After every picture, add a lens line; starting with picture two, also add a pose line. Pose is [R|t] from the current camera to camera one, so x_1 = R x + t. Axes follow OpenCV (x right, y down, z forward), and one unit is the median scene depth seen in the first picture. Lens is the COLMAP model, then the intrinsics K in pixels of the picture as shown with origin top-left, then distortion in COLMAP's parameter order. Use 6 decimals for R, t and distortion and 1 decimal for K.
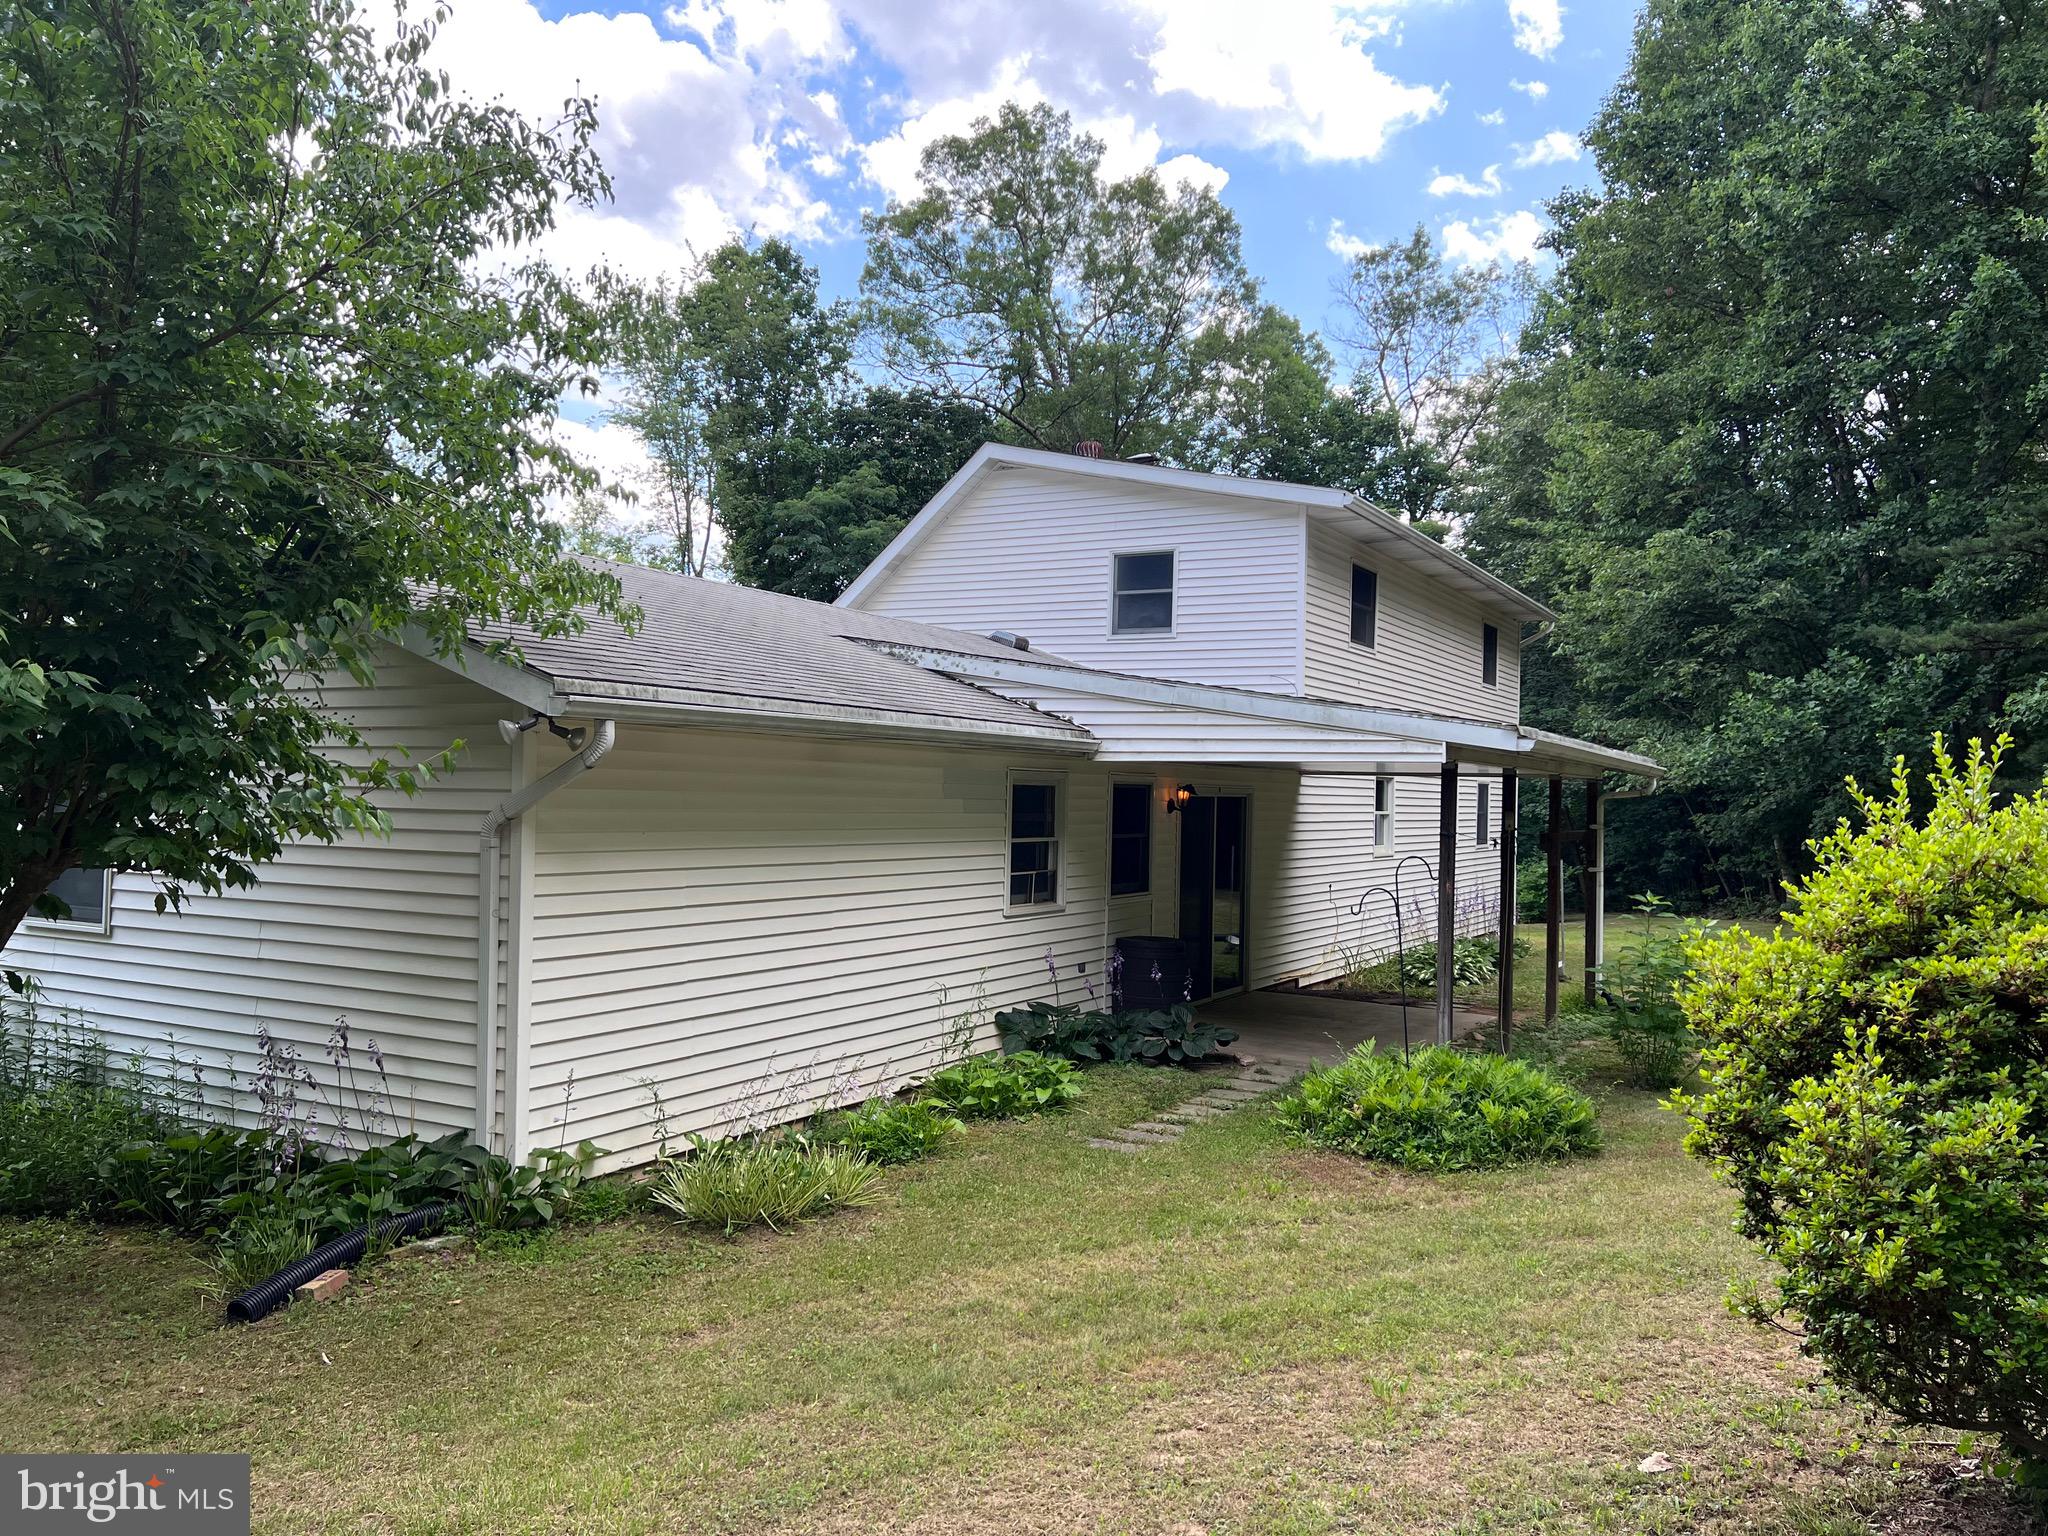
lens RADIAL K [[1529.5, 0, 1026.5], [0, 1529.5, 789.4], [0, 0, 1]] dist [0.086398, -0.086216]
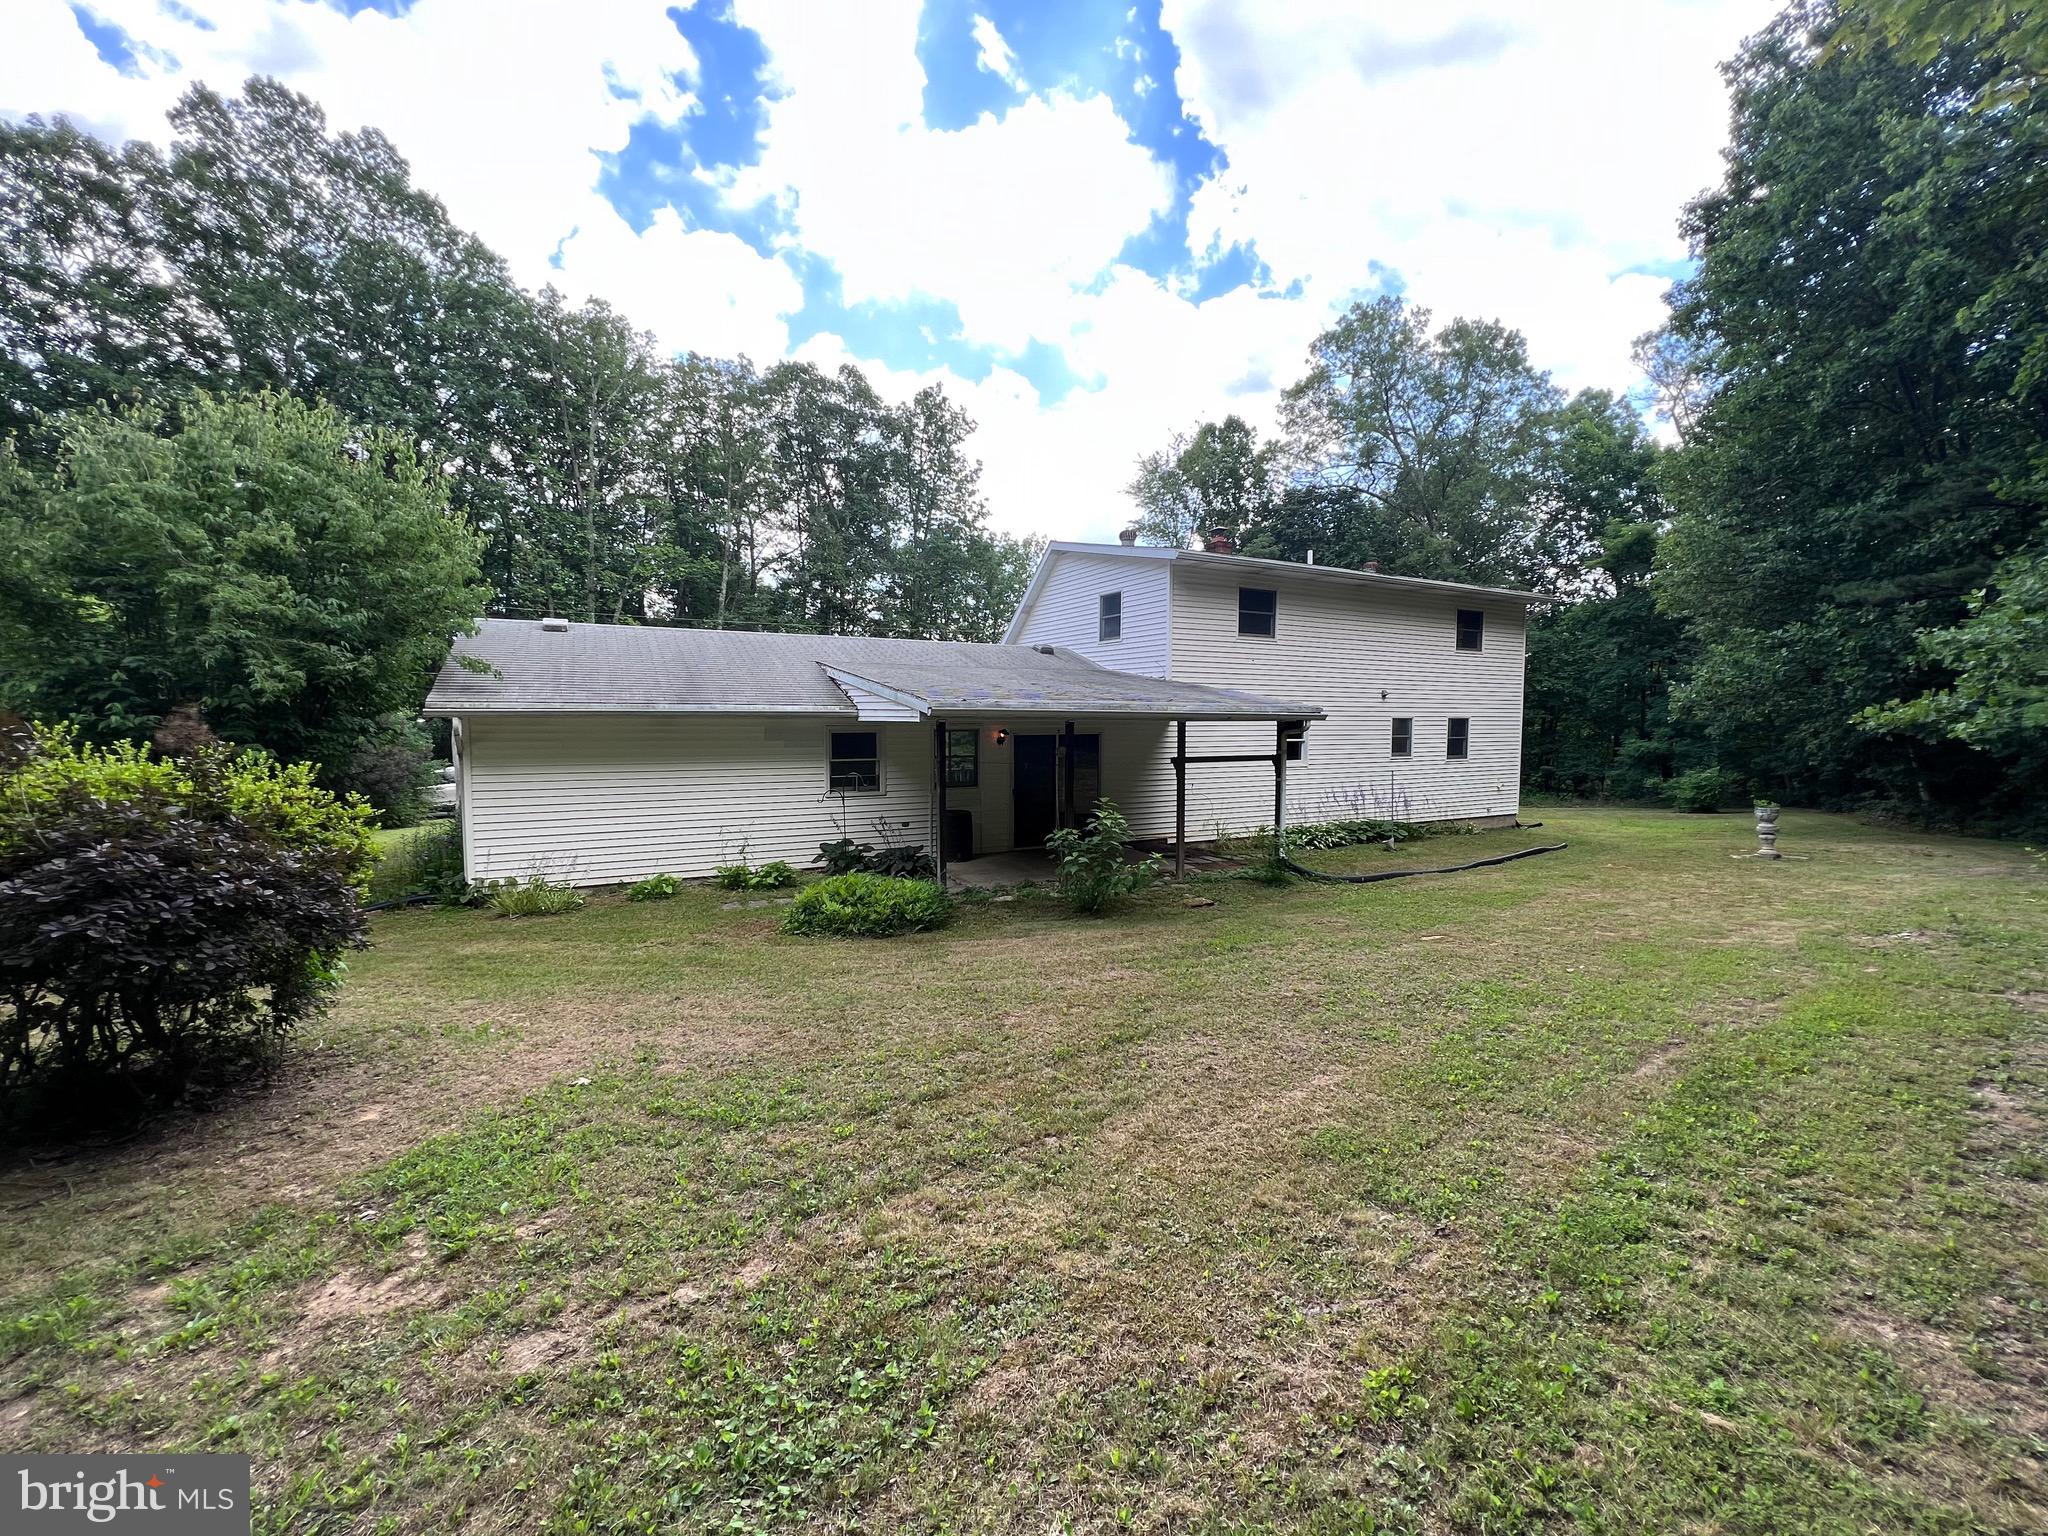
lens RADIAL K [[818.8, 0, 1019.9], [0, 818.8, 762.8], [0, 0, 1]] dist [0.000319, -0.000020]
pose [[0.833797, 0.015811, -0.551845, 0.501958], [0.015067, 0.998566, 0.051375, -0.009755], [0.551866, -0.051151, 0.832363, 0.143824]]
